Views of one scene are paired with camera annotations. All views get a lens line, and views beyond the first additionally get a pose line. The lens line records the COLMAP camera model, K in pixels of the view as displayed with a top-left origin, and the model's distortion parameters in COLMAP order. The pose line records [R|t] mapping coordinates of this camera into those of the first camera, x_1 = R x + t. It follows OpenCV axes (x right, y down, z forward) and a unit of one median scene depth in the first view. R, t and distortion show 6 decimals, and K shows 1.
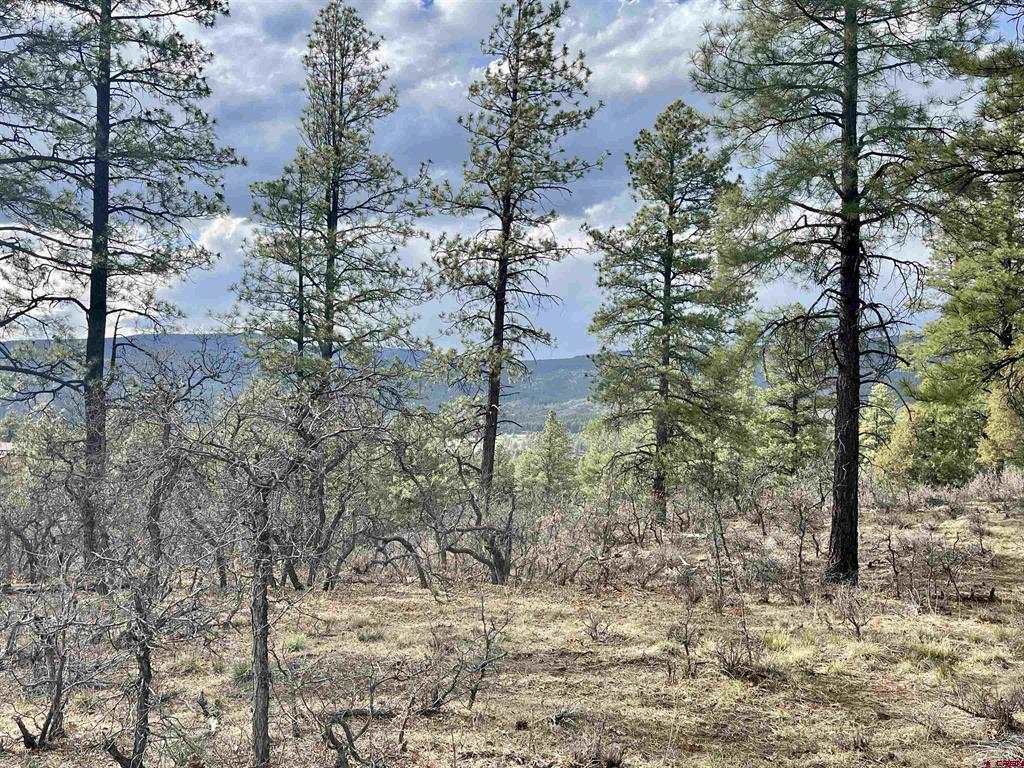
lens RADIAL K [[811.2, 0, 512.0], [0, 811.2, 384.0], [0, 0, 1]] dist [0.082204, -0.093769]
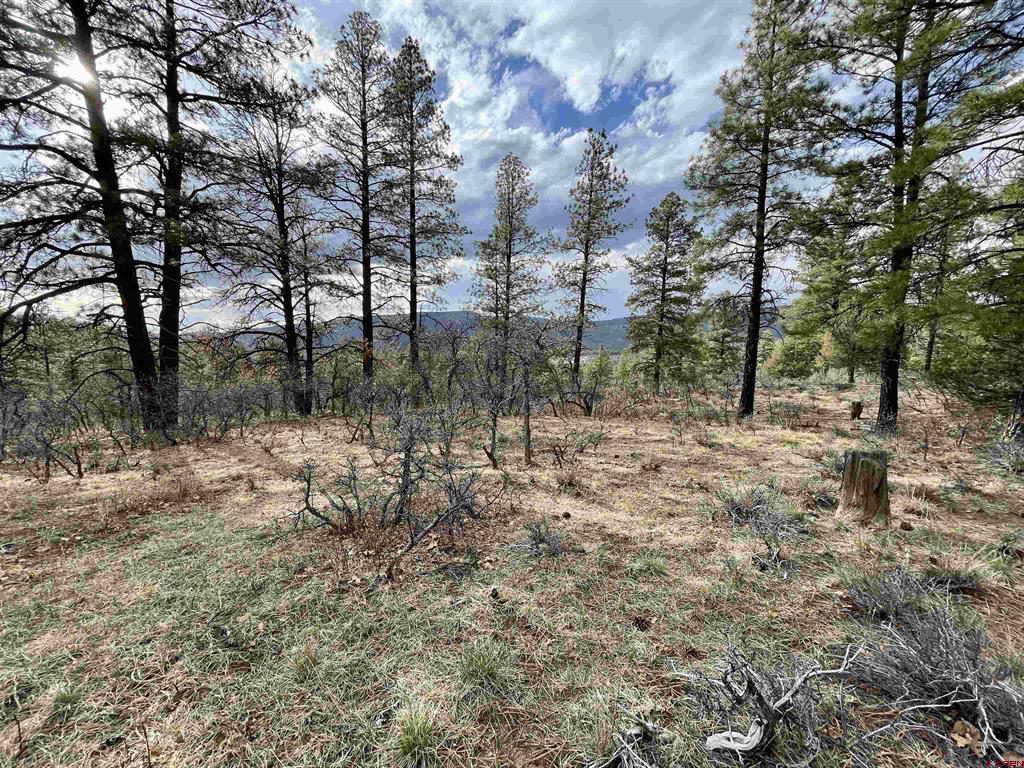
lens RADIAL K [[396.3, 0, 512.0], [0, 396.3, 384.0], [0, 0, 1]] dist [0.000300, 0.000045]
pose [[0.990254, 0.007359, -0.139079, -0.060278], [0.009438, 0.992762, 0.119725, 0.012699], [0.138954, -0.119871, 0.983017, -0.106660]]
